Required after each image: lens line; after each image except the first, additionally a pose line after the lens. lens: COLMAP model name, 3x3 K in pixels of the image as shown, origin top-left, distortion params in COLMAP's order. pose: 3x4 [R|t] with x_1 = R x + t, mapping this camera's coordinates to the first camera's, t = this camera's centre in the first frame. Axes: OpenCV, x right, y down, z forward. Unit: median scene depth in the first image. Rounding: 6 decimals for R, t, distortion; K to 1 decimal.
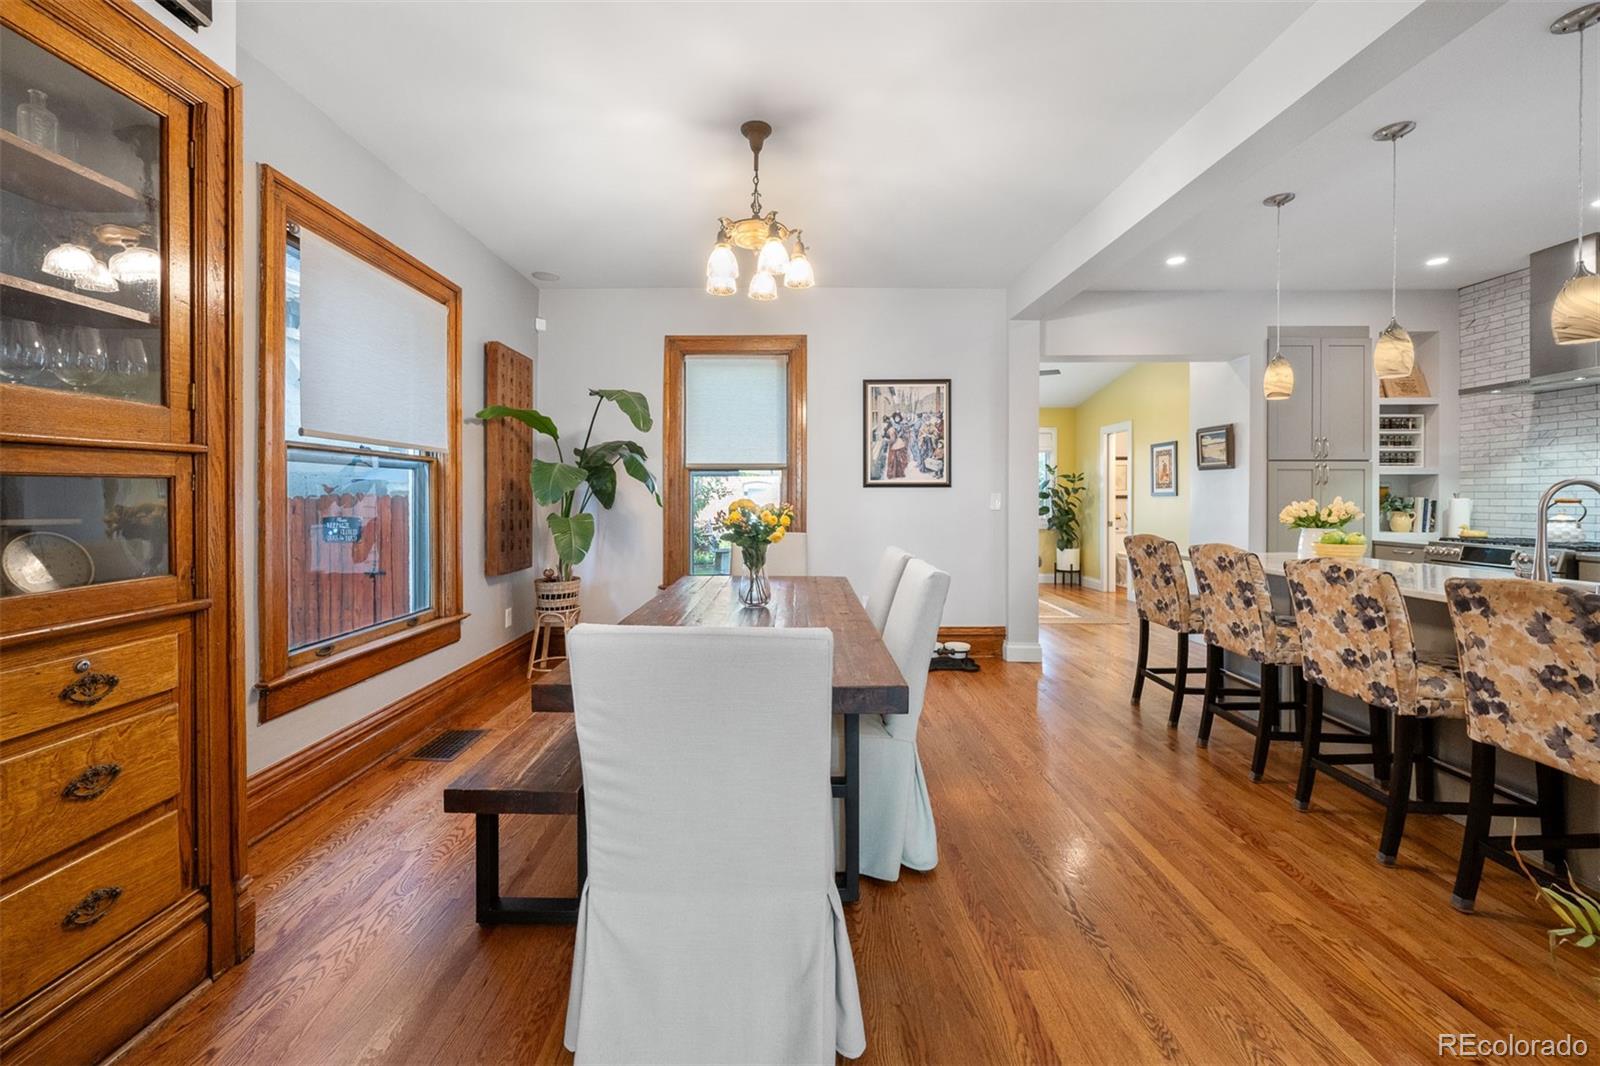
lens RADIAL K [[649.5, 0, 777.2], [0, 649.5, 499.8], [0, 0, 1]] dist [0.001137, -0.000924]
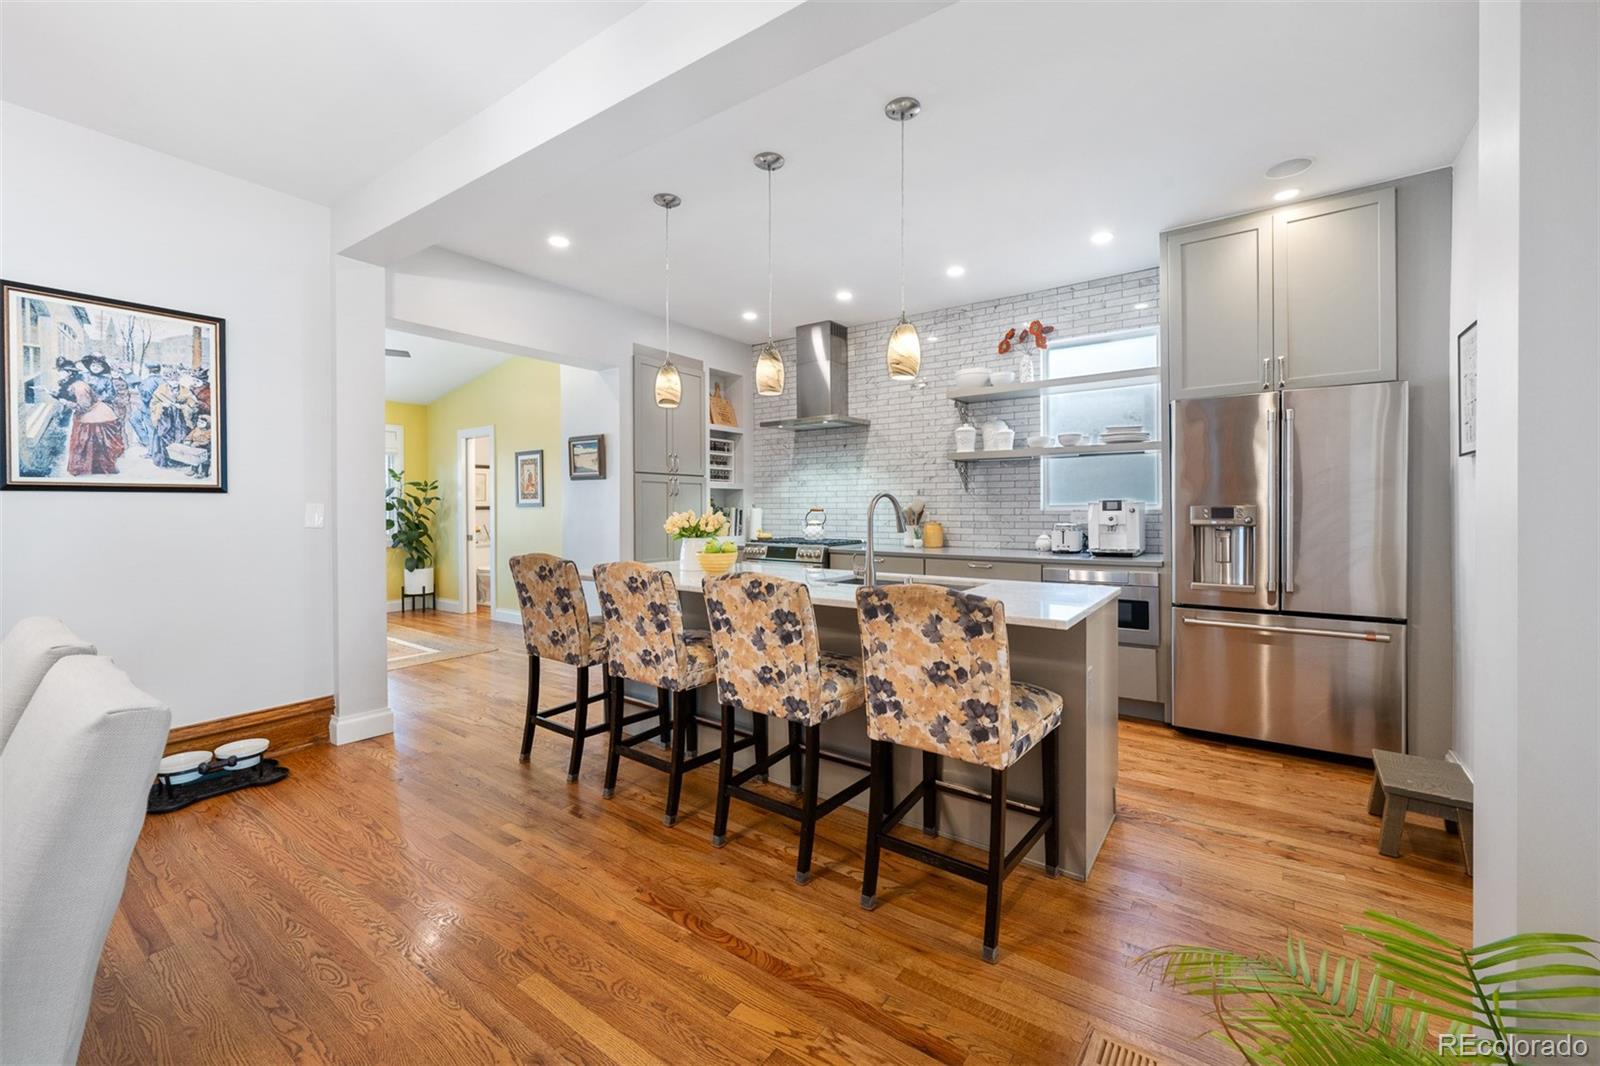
lens RADIAL K [[649.5, 0, 834.4], [0, 649.5, 510.7], [0, 0, 1]] dist [0.001137, -0.000924]
pose [[0.540002, -0.006398, 0.841639, 0.074062], [0.006768, 0.999972, 0.003260, -0.000833], [-0.841636, 0.003936, 0.540030, 0.222063]]
